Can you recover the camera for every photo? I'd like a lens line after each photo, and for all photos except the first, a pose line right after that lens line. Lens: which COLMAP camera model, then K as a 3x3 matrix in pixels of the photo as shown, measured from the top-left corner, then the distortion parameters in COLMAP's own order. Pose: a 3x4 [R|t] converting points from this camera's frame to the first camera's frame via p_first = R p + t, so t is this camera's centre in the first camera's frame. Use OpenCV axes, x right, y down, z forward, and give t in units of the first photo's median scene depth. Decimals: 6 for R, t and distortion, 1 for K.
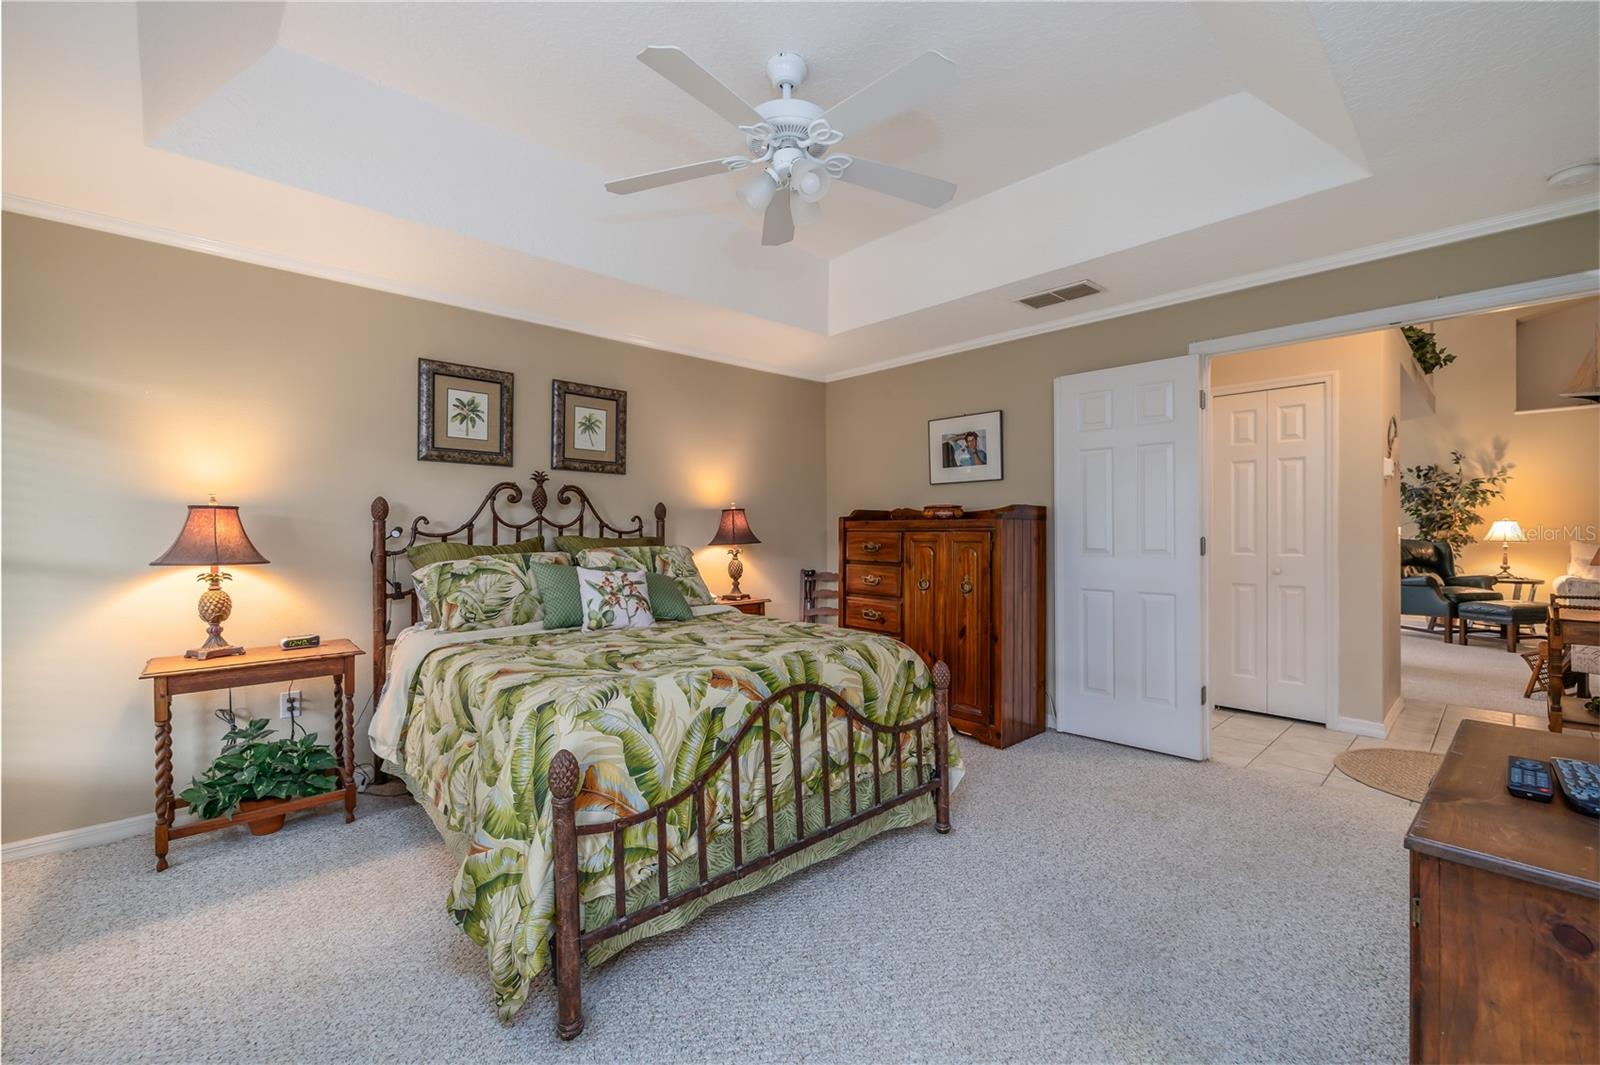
lens RADIAL K [[666.6, 0, 784.1], [0, 666.6, 538.6], [0, 0, 1]] dist [0.000895, 0.001105]
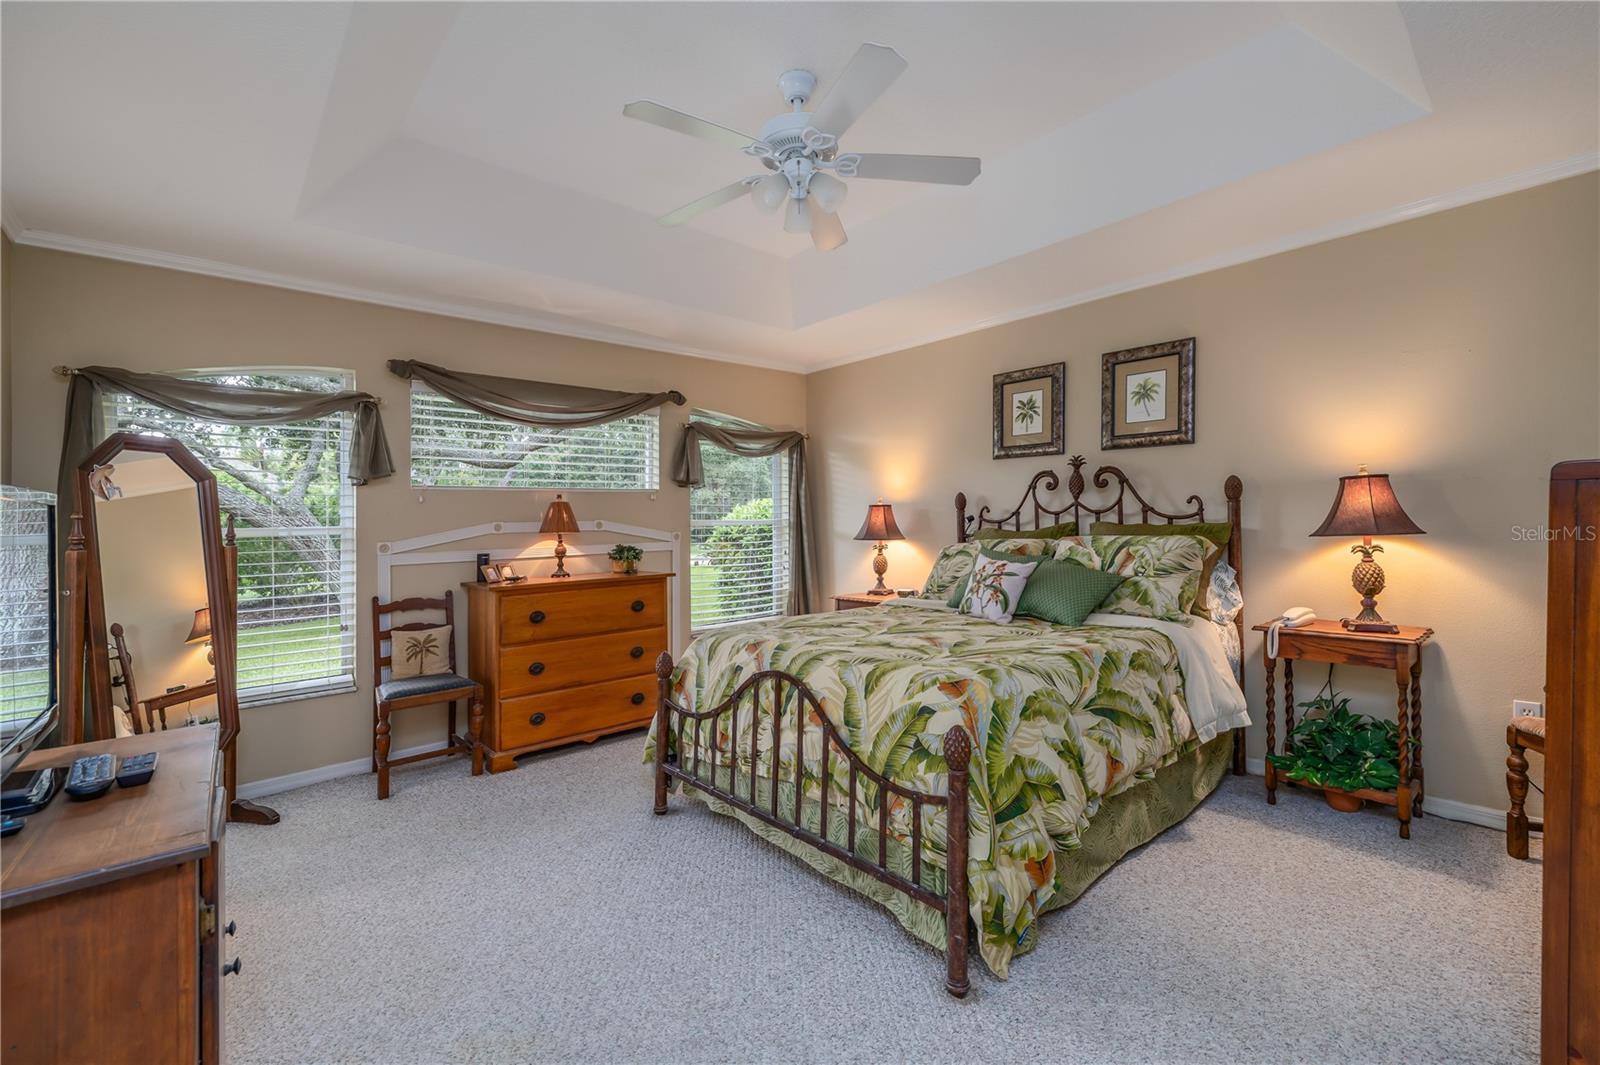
lens RADIAL K [[666.6, 0, 795.1], [0, 666.6, 517.7], [0, 0, 1]] dist [0.000895, 0.001105]
pose [[-0.007020, 0.003210, -0.999970, 0.662799], [0.010122, 0.999944, 0.003139, -0.018312], [0.999924, -0.010100, -0.007052, 0.633940]]
